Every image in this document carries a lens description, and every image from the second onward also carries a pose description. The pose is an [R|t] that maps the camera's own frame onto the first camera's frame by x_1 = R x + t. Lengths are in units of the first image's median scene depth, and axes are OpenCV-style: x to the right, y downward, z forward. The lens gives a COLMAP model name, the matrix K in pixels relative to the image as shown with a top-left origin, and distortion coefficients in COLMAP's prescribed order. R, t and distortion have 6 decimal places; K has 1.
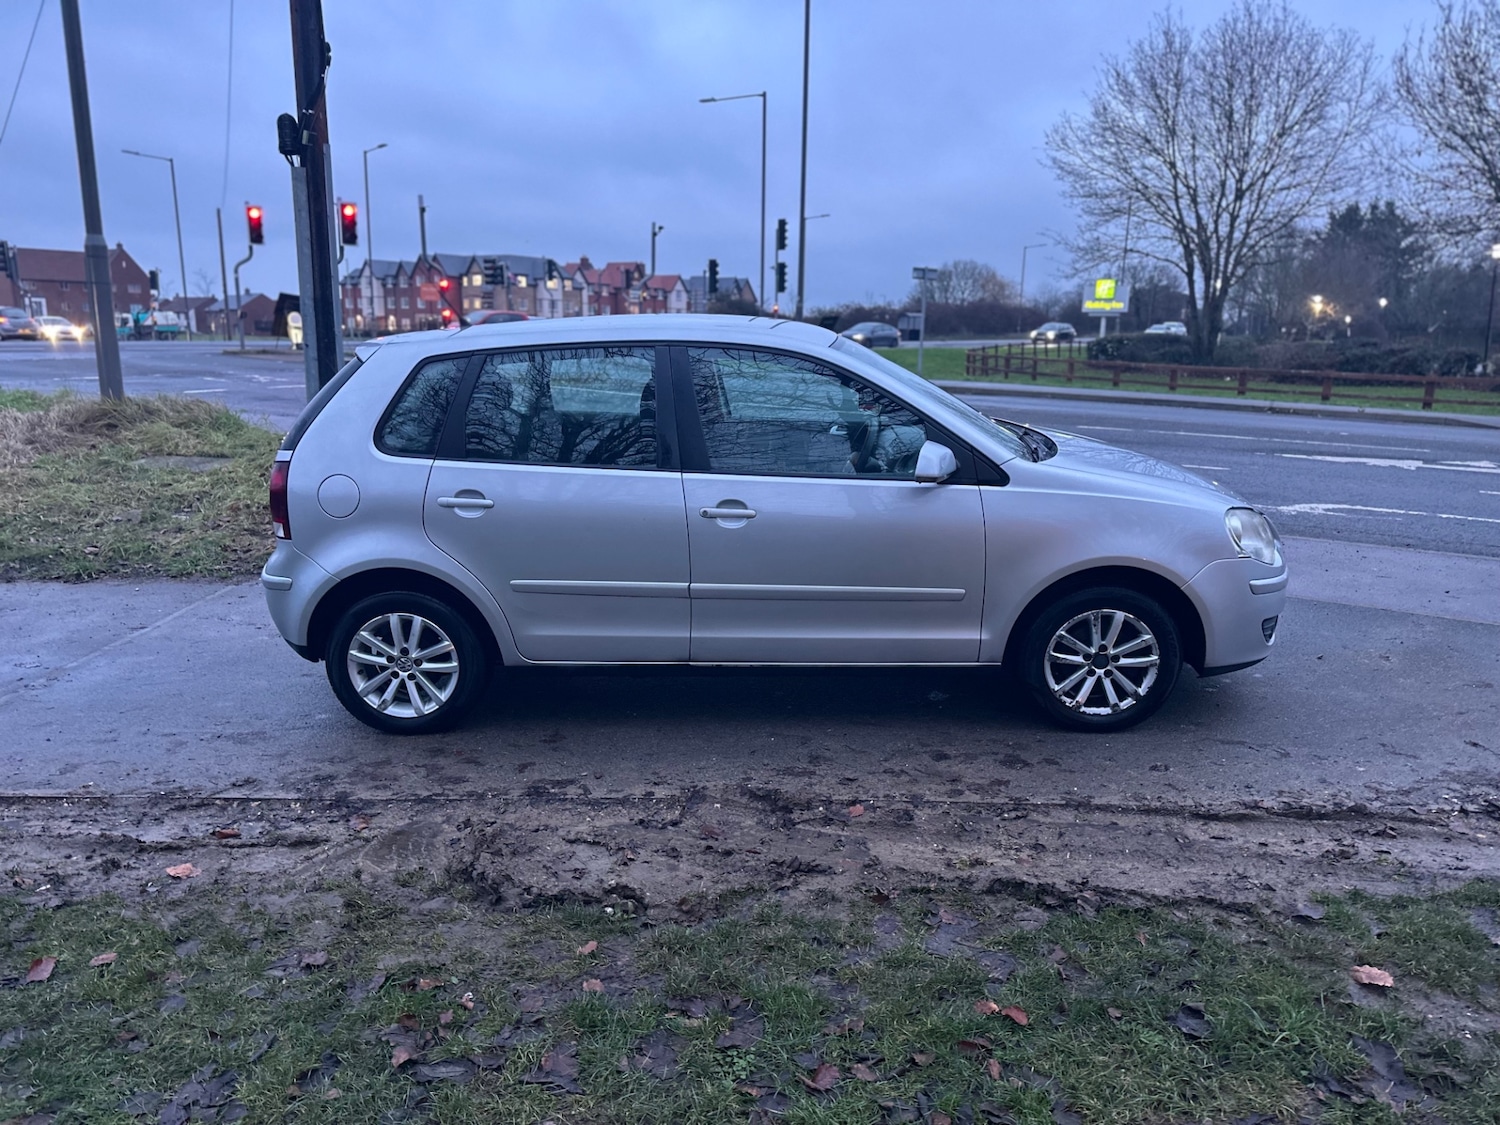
lens RADIAL K [[1053.1, 0, 741.7], [0, 1053.1, 564.0], [0, 0, 1]] dist [0.039959, -0.044170]
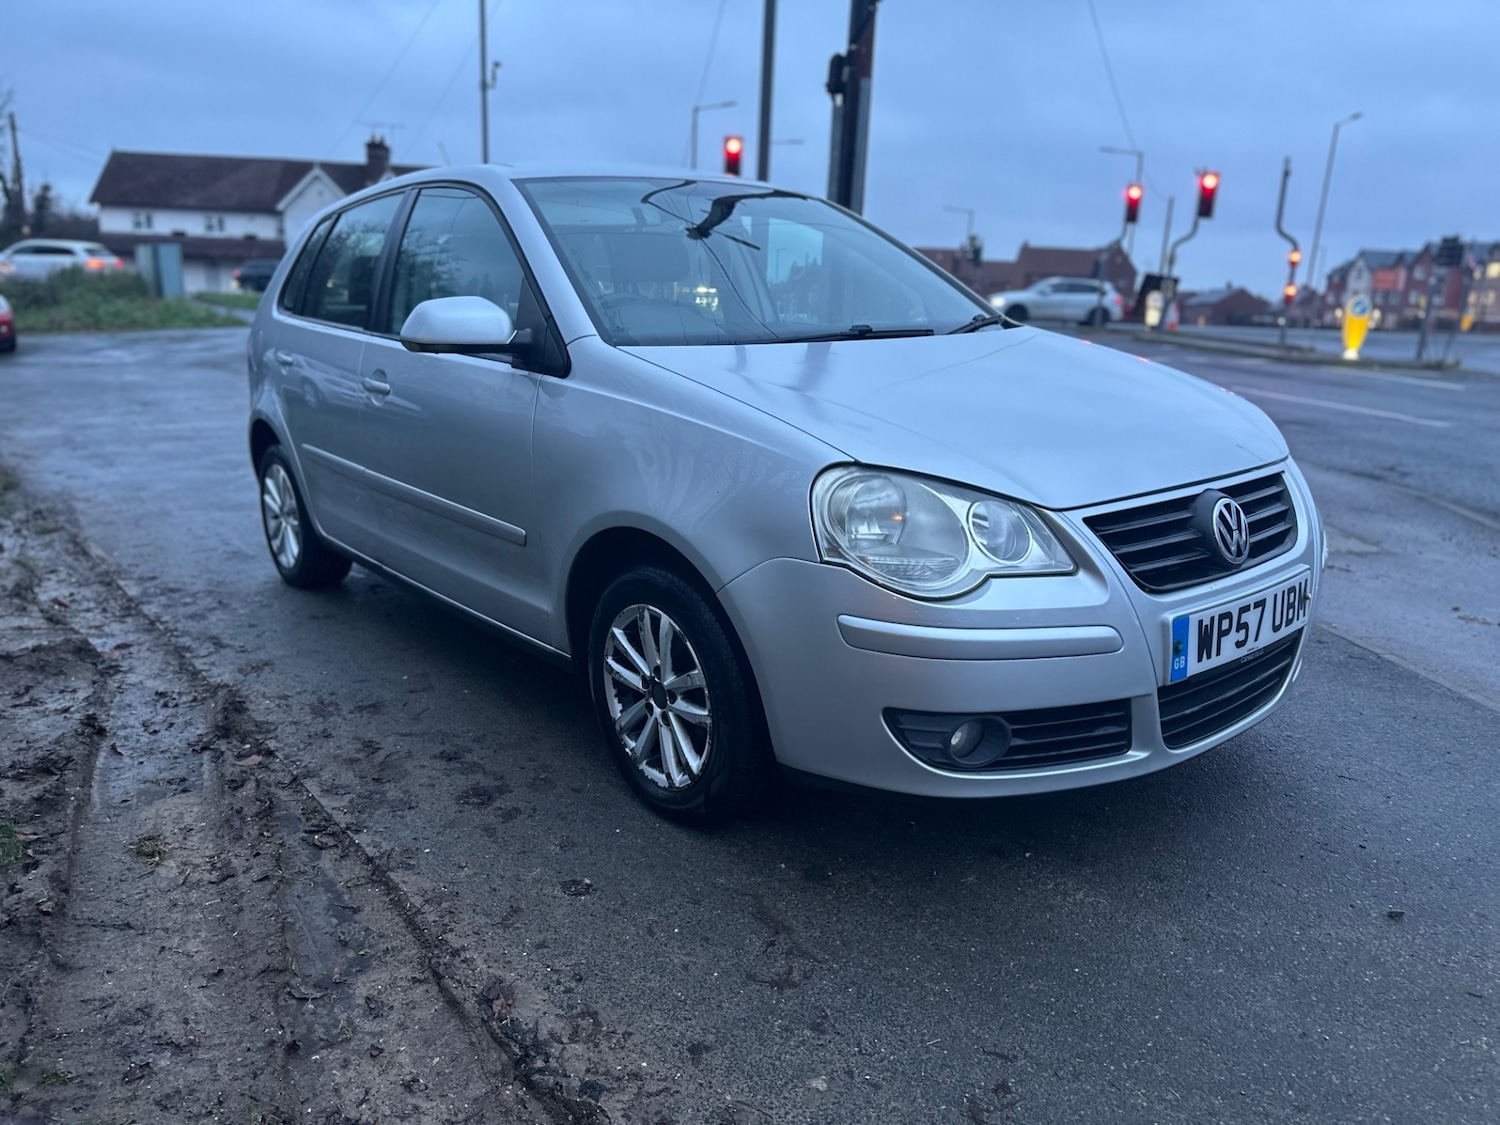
lens RADIAL K [[1053.1, 0, 749.9], [0, 1053.1, 568.0], [0, 0, 1]] dist [0.039959, -0.044170]
pose [[0.660977, 0.196274, -0.724284, 0.777712], [-0.191058, 0.977397, 0.090507, -0.039070], [0.725677, 0.078557, 0.683536, 0.630623]]
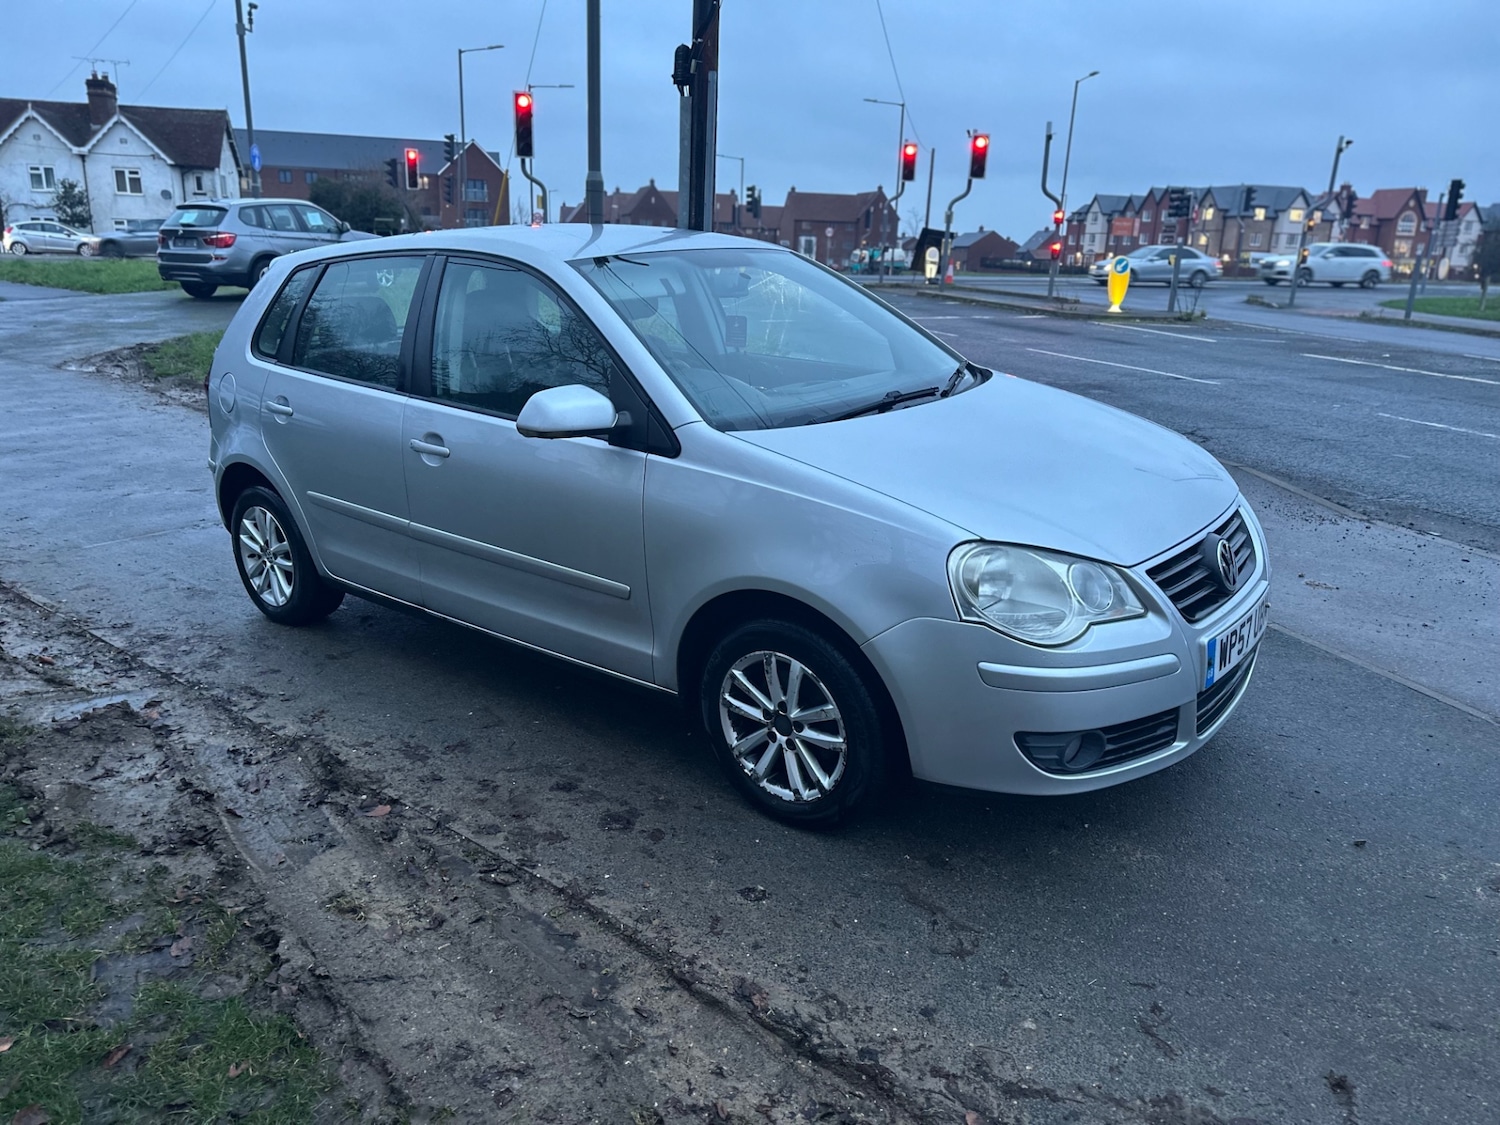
lens RADIAL K [[1053.1, 0, 736.0], [0, 1053.1, 561.4], [0, 0, 1]] dist [0.039959, -0.044170]
pose [[0.794399, 0.179463, -0.580278, 0.695321], [-0.148599, 0.983746, 0.100813, -0.079640], [0.588938, 0.006143, 0.808155, 0.418033]]
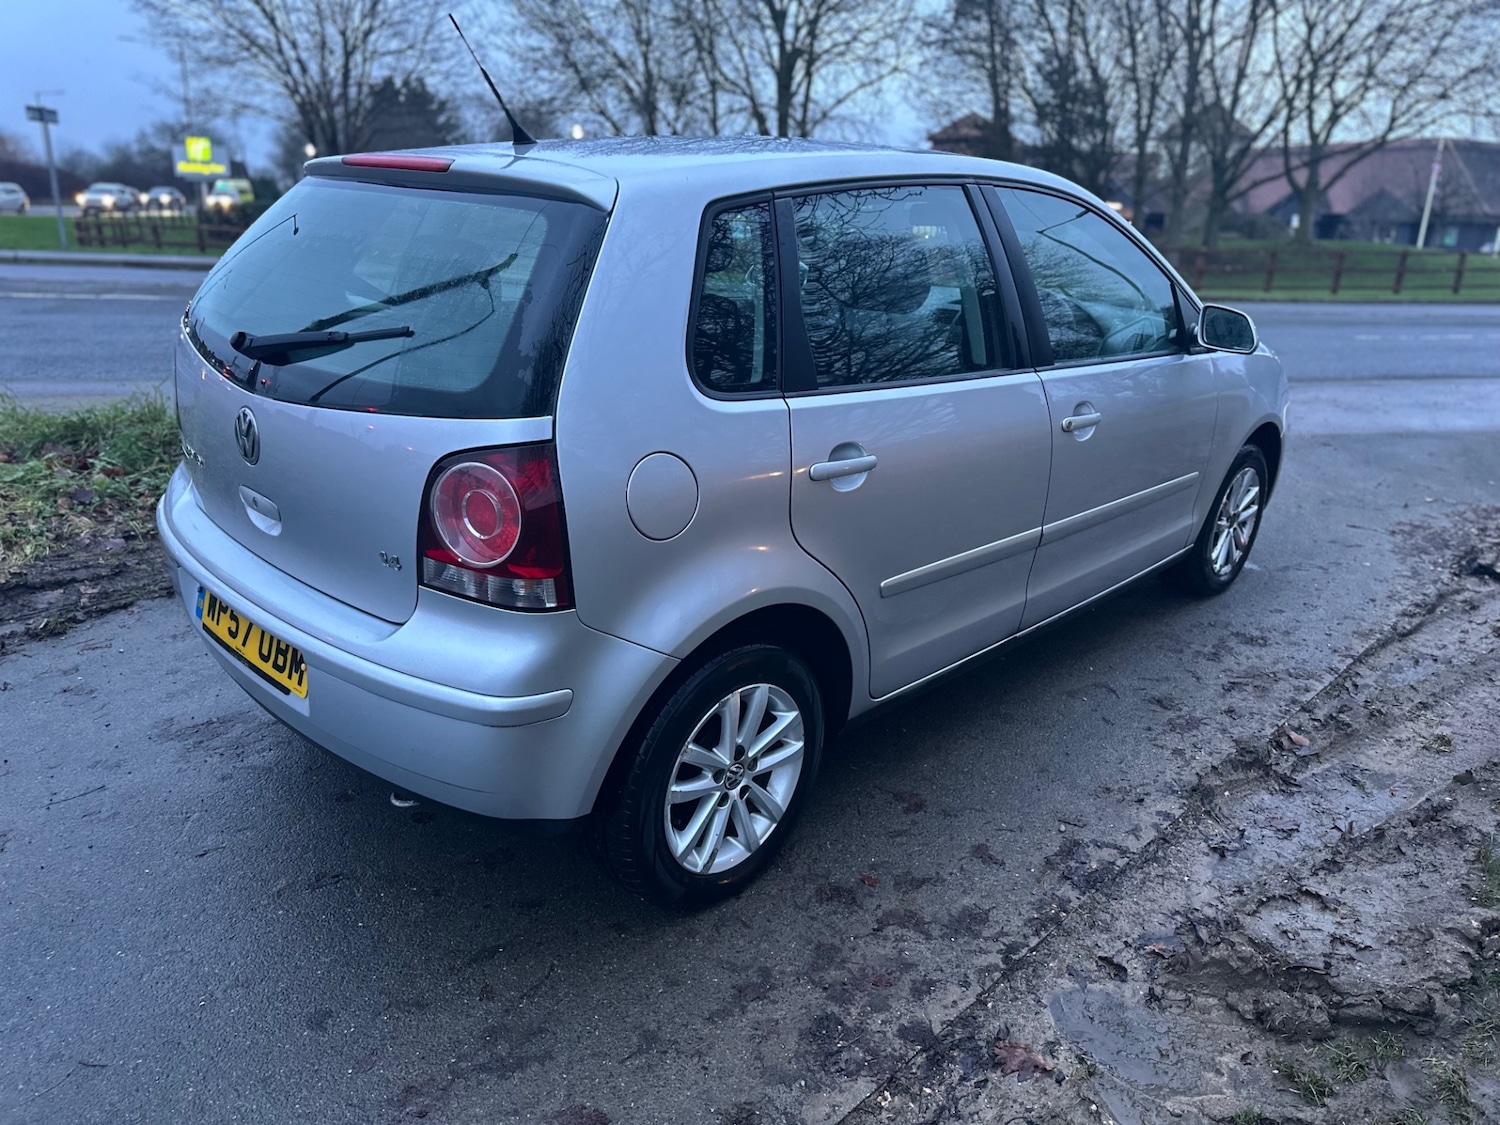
lens RADIAL K [[1053.1, 0, 727.6], [0, 1053.1, 568.5], [0, 0, 1]] dist [0.039959, -0.044170]
pose [[0.685529, -0.228516, 0.691253, -0.692025], [0.146376, 0.973337, 0.176603, -0.111761], [-0.713178, -0.019884, 0.700700, 0.630879]]
